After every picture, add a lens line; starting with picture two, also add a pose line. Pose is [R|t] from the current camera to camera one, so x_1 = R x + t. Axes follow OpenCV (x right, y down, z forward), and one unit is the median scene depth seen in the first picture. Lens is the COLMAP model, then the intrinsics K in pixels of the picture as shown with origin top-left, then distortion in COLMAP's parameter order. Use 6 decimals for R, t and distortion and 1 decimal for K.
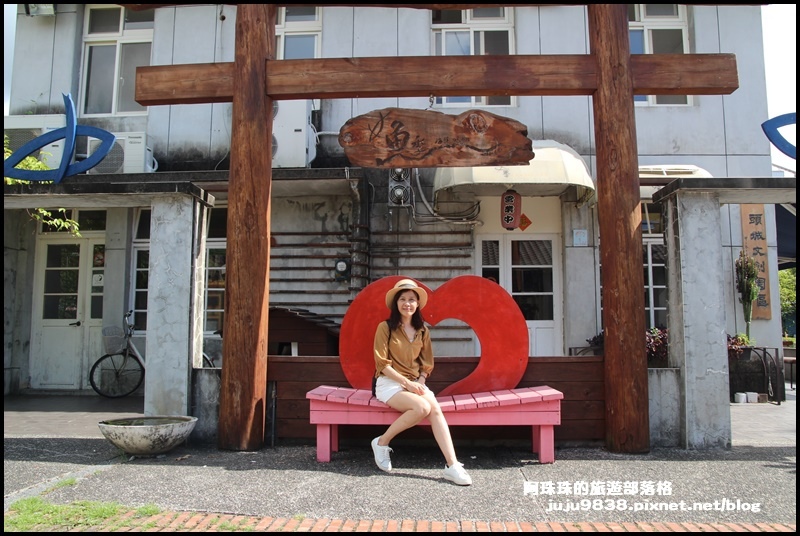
lens RADIAL K [[636.8, 0, 400.9], [0, 636.8, 266.1], [0, 0, 1]] dist [-0.111035, 0.053425]
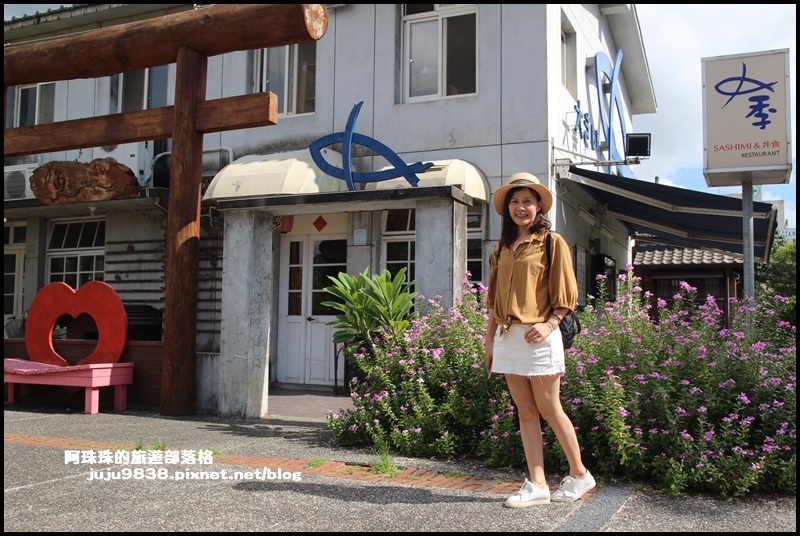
lens RADIAL K [[809.0, 0, 399.4], [0, 809.0, 273.3], [0, 0, 1]] dist [-0.052168, 0.000000]
pose [[0.930755, -0.017591, -0.365220, 1.321555], [0.029120, 0.999236, 0.026081, -0.027802], [0.364482, -0.034910, 0.930556, -0.363174]]
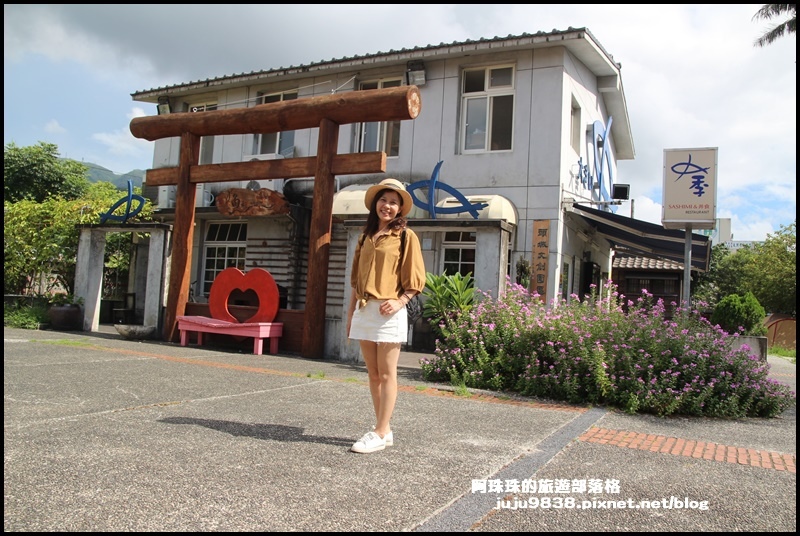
lens RADIAL K [[636.8, 0, 398.9], [0, 636.8, 273.9], [0, 0, 1]] dist [-0.111035, 0.053425]
pose [[0.914206, 0.032125, -0.403974, 1.343583], [-0.014121, 0.998773, 0.047469, -0.071438], [0.405003, -0.037692, 0.913538, -0.702153]]
